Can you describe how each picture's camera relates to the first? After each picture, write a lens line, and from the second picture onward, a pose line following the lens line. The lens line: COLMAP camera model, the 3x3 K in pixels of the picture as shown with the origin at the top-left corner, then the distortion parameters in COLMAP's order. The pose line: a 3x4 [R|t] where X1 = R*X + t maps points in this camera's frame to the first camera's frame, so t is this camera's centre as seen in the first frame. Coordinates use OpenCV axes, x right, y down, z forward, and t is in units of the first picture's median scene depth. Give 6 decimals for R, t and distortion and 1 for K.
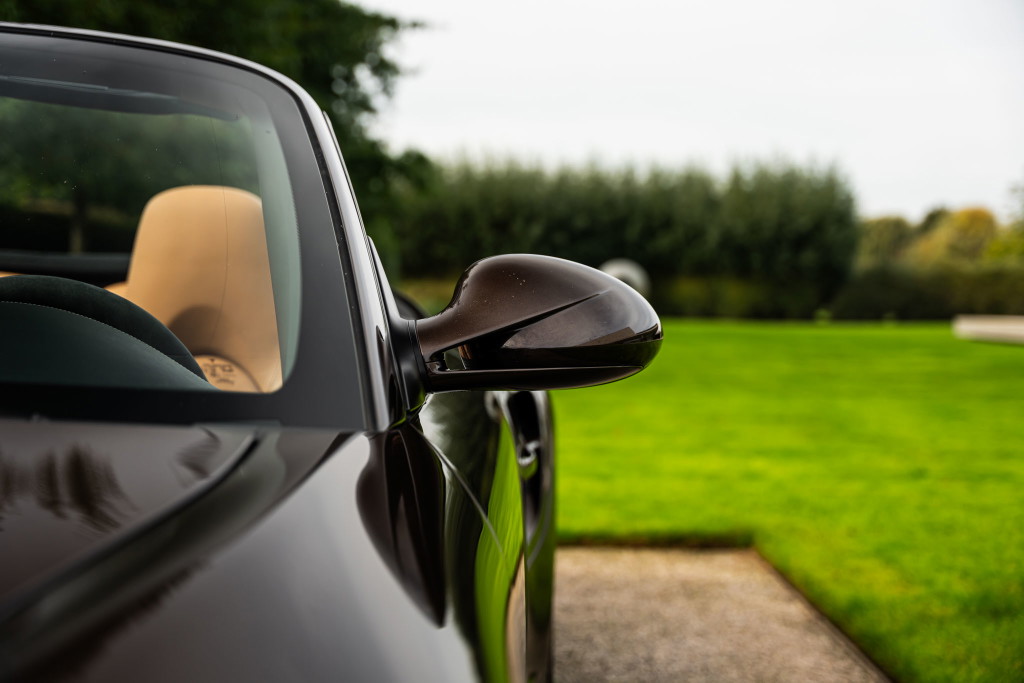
lens RADIAL K [[1317.2, 0, 509.2], [0, 1317.2, 340.0], [0, 0, 1]] dist [0.070688, 0.000000]
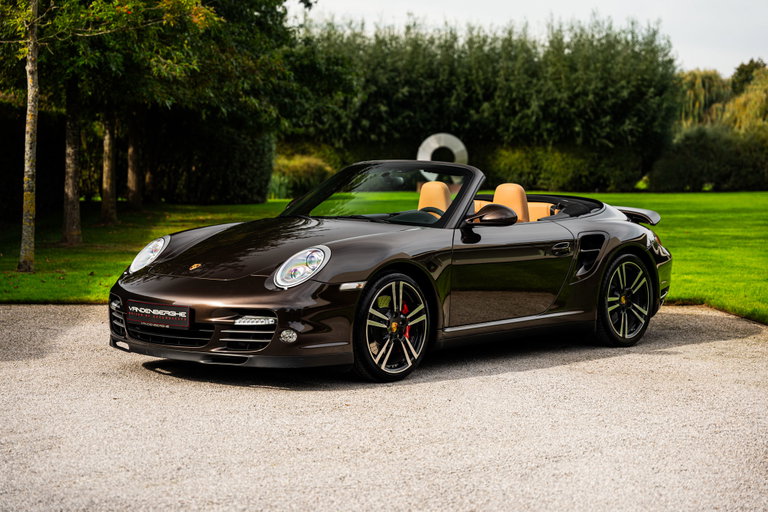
lens RADIAL K [[1498.1, 0, 385.5], [0, 1498.1, 255.8], [0, 0, 1]] dist [0.053501, 0.000000]
pose [[0.997214, -0.004397, 0.074464, -0.045502], [0.002064, 0.999505, 0.031377, -0.000931], [-0.074566, -0.031136, 0.996730, -0.126612]]
